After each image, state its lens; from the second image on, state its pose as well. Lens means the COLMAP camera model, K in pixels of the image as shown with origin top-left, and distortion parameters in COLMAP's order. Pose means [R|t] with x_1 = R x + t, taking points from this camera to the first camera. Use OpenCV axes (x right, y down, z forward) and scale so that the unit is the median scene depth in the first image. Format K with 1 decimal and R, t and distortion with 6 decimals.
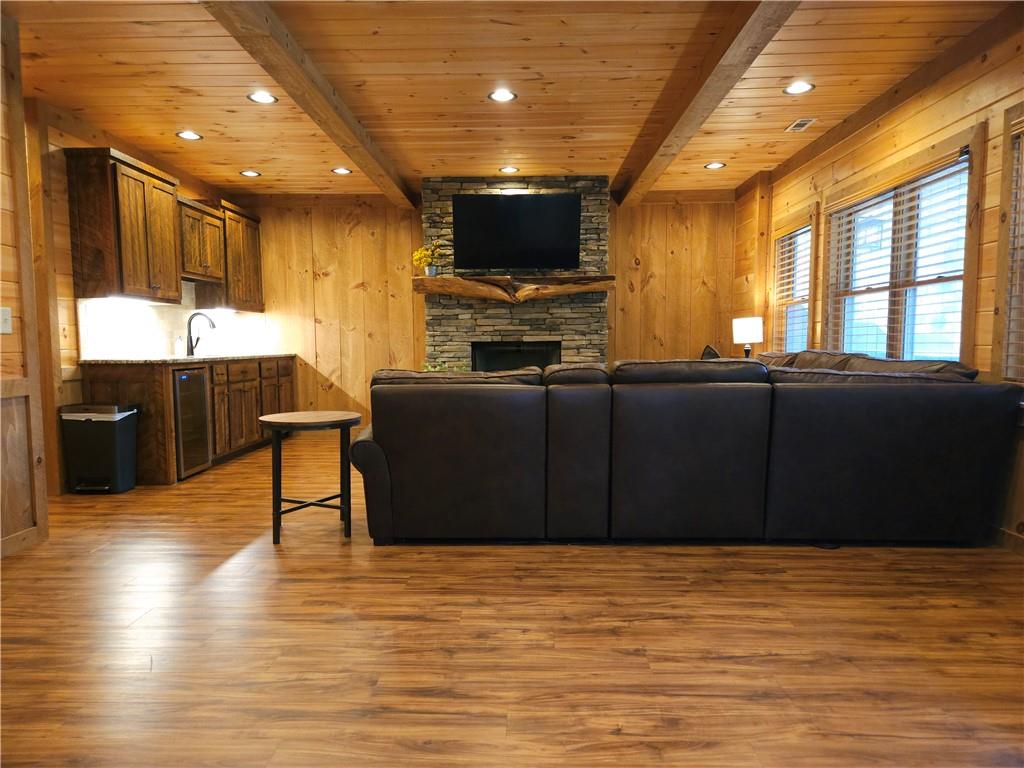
lens RADIAL K [[685.5, 0, 510.4], [0, 685.5, 394.2], [0, 0, 1]] dist [0.056731, -0.035396]
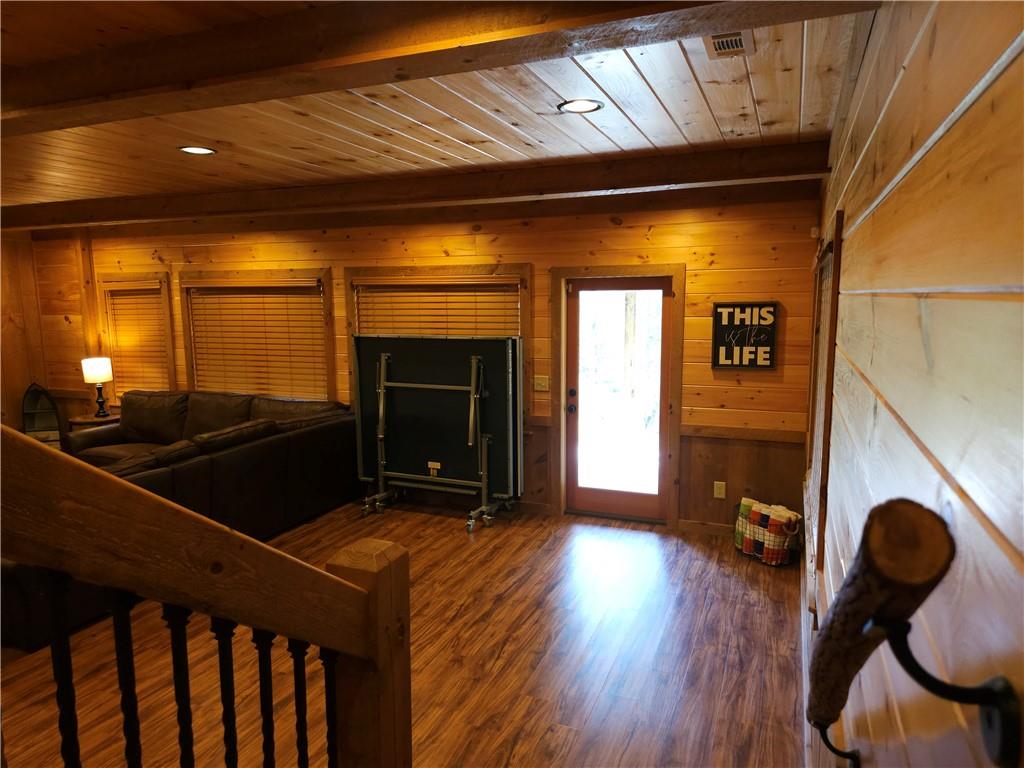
lens RADIAL K [[685.5, 0, 517.3], [0, 685.5, 386.4], [0, 0, 1]] dist [0.056731, -0.035396]
pose [[0.349866, -0.119636, 0.929129, -0.788616], [0.078027, 0.992087, 0.098362, -0.205984], [-0.933544, 0.038084, 0.356433, -0.075329]]
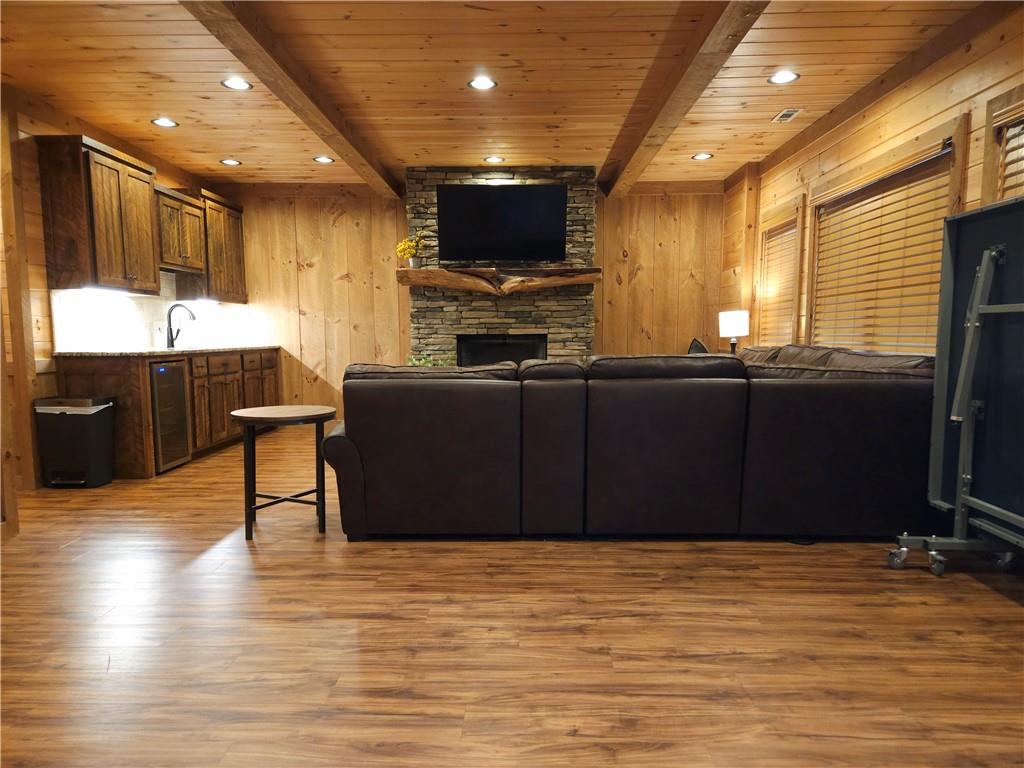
lens RADIAL K [[685.5, 0, 511.5], [0, 685.5, 401.5], [0, 0, 1]] dist [0.056731, -0.035396]
pose [[0.999974, 0.001903, 0.006909, 0.027234], [-0.002063, 0.999728, 0.023221, -0.004810], [-0.006863, -0.023235, 0.999706, 0.009655]]
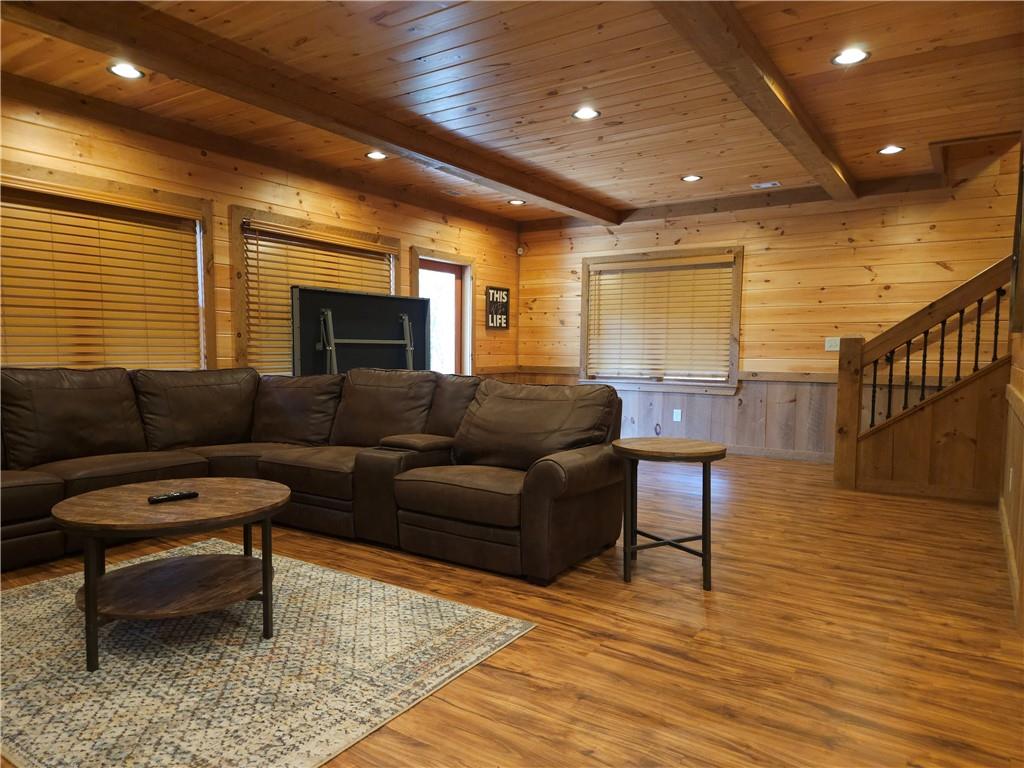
lens RADIAL K [[685.5, 0, 507.6], [0, 685.5, 392.9], [0, 0, 1]] dist [0.056731, -0.035396]
pose [[-0.844097, -0.037582, 0.534871, -0.562498], [0.036431, 0.991216, 0.127139, -0.147023], [-0.534951, 0.126804, -0.835313, 1.768695]]
